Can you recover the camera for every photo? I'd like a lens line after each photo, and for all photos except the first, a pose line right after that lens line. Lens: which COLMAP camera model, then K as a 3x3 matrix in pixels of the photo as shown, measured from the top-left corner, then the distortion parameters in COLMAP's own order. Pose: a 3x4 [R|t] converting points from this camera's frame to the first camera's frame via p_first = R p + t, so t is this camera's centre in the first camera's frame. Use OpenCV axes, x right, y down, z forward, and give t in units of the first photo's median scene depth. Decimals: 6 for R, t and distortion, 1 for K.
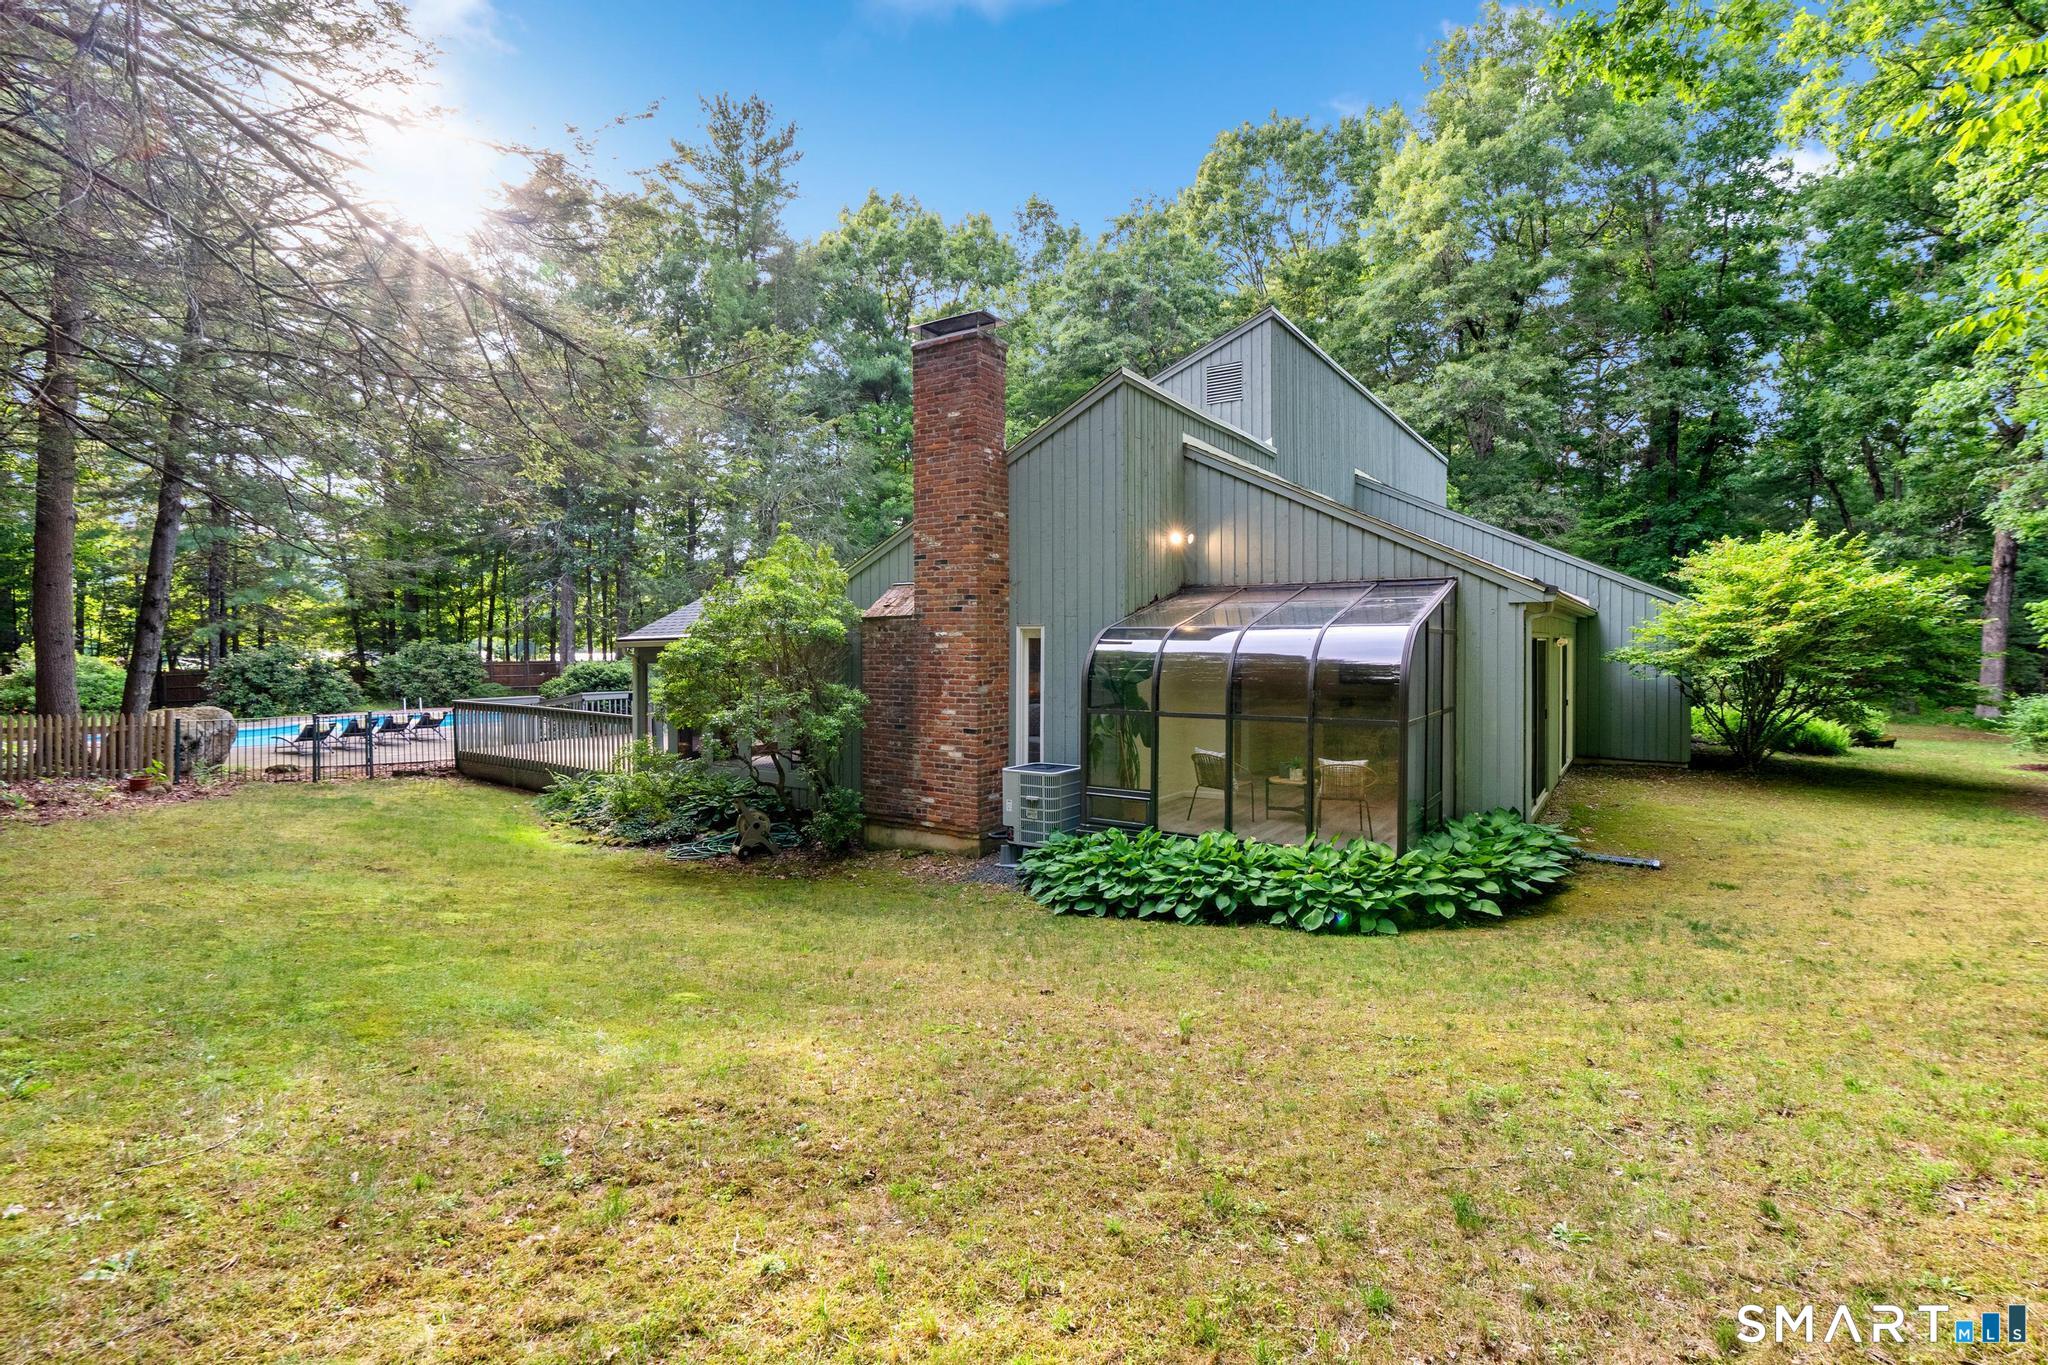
lens RADIAL K [[939.7, 0, 1024.6], [0, 939.7, 664.5], [0, 0, 1]] dist [0.002487, 0.000805]
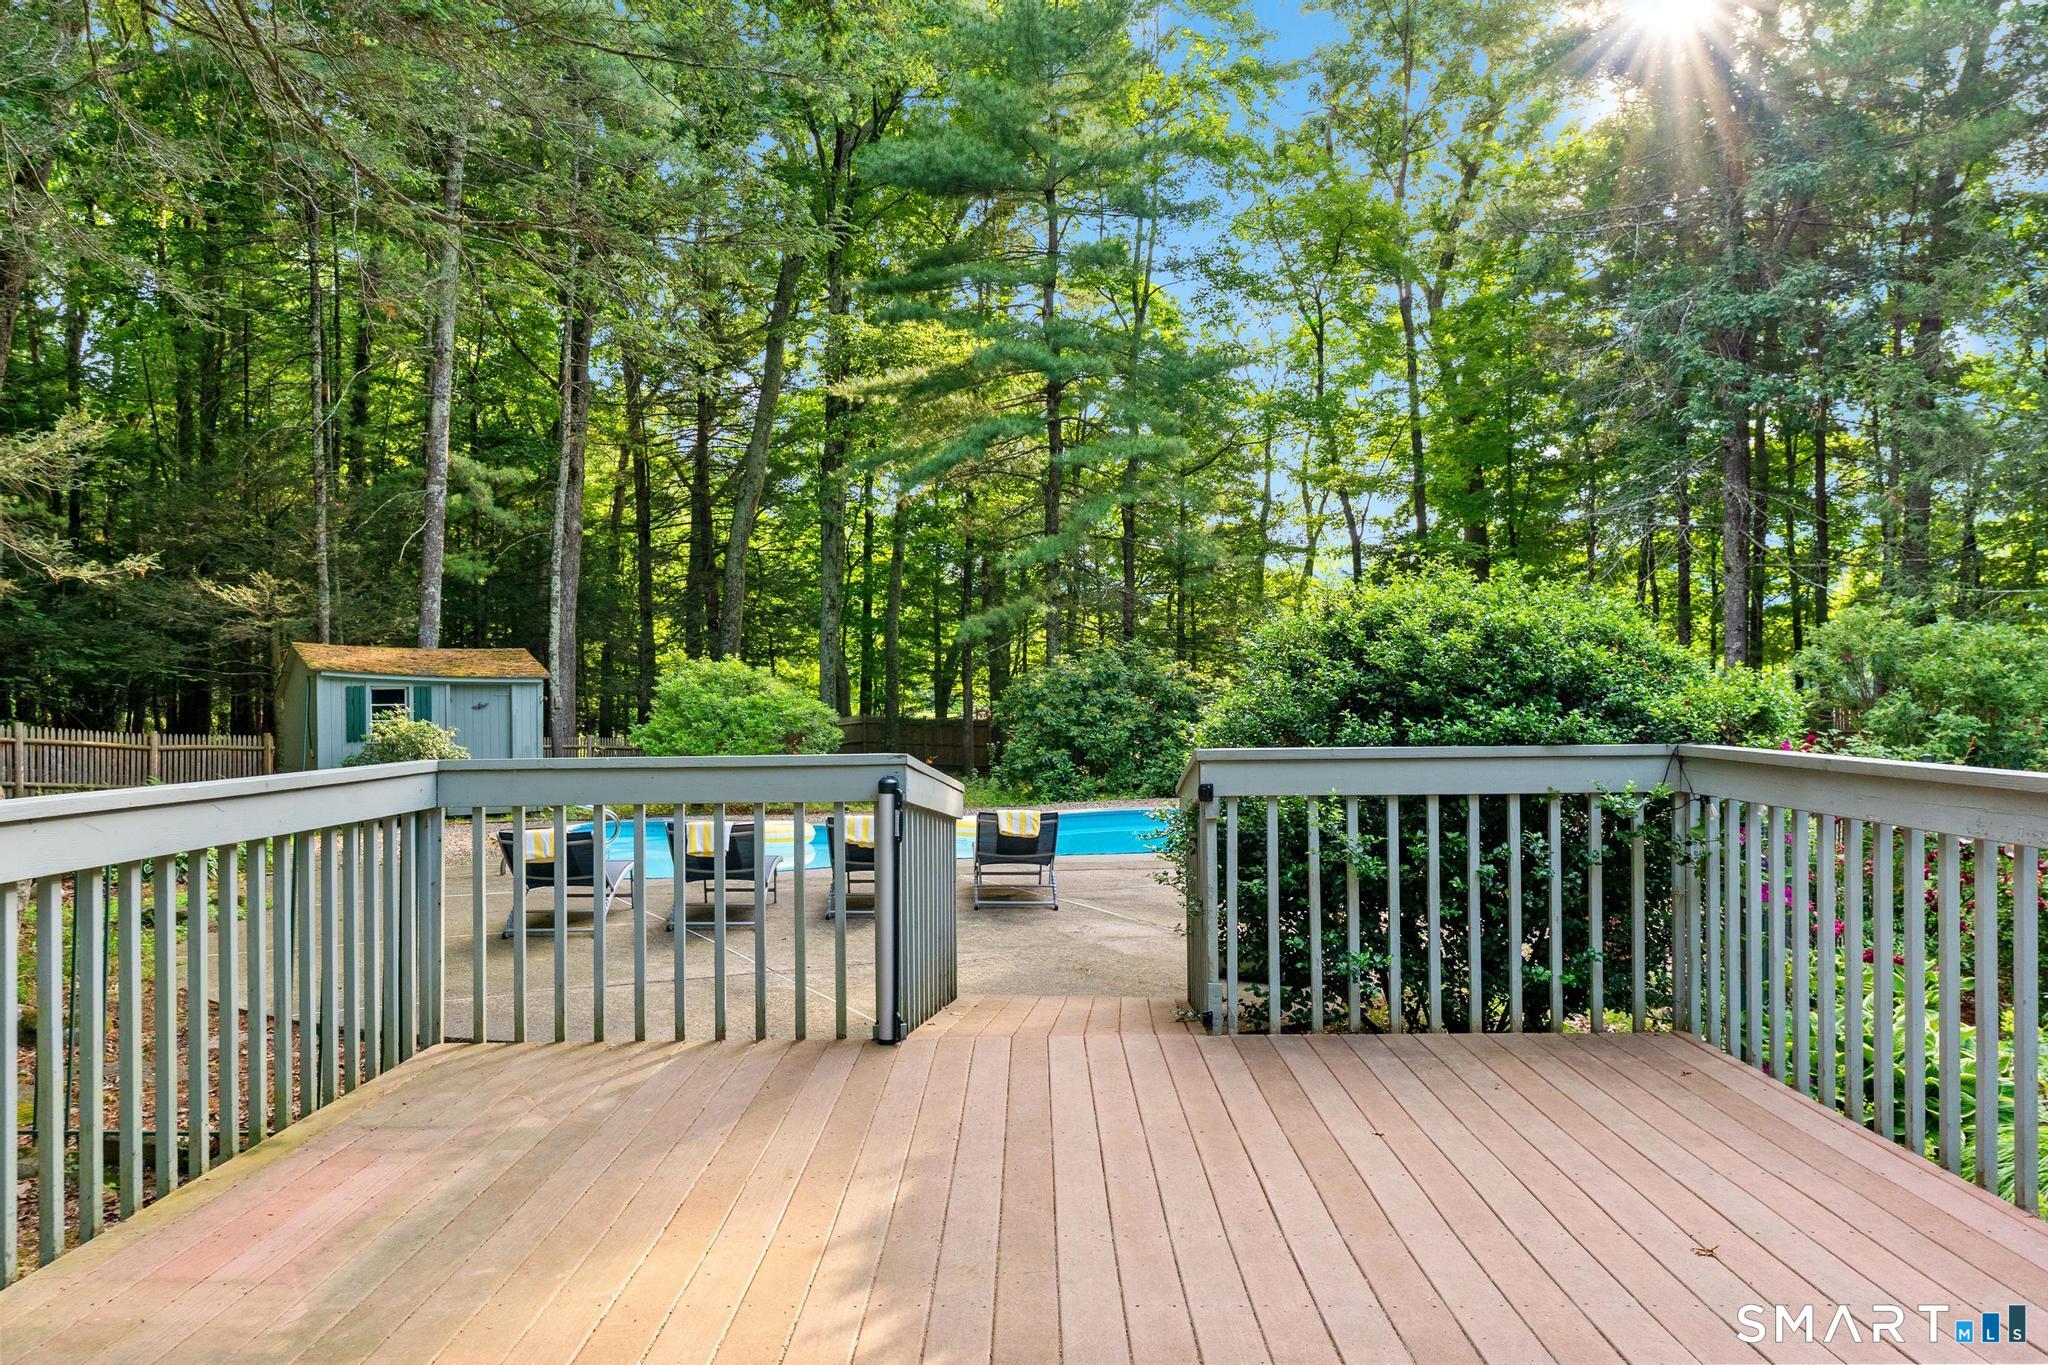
lens RADIAL K [[1487.2, 0, 1026.9], [0, 1487.2, 695.1], [0, 0, 1]] dist [-0.007032, -0.001539]
pose [[0.564422, -0.009621, -0.825430, -0.177007], [-0.009630, 0.999787, -0.018238, 0.016386], [0.825430, 0.018243, 0.564209, 0.513690]]
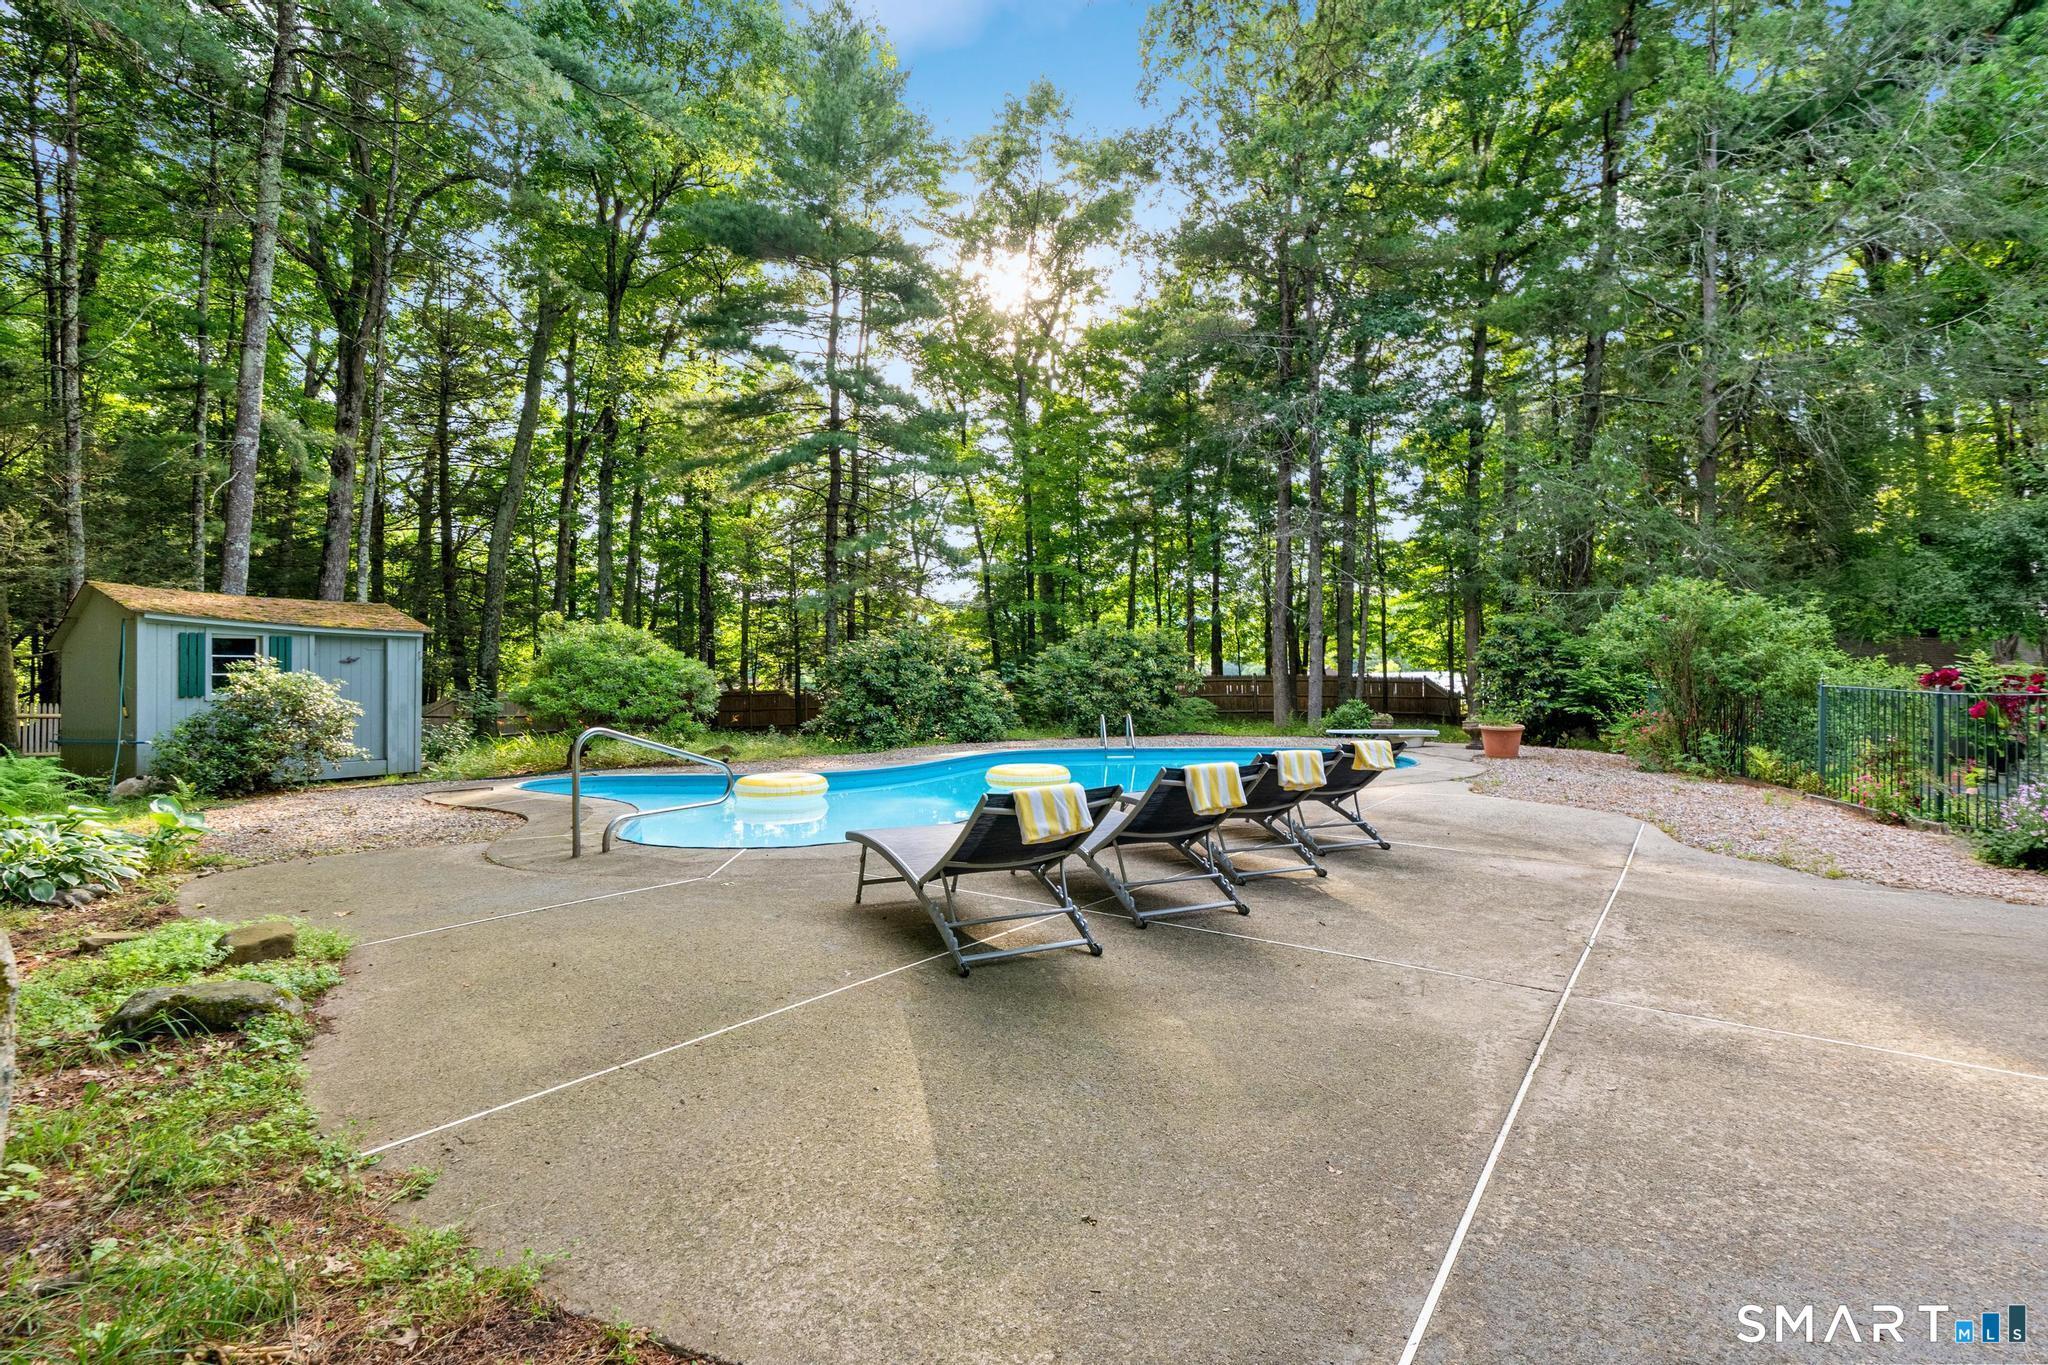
lens RADIAL K [[939.7, 0, 1017.4], [0, 939.7, 670.7], [0, 0, 1]] dist [0.002487, 0.000805]
pose [[0.845093, -0.017117, -0.534345, -0.393245], [-0.001880, 0.999386, -0.034987, 0.027571], [0.534616, 0.030572, 0.844542, 0.506727]]
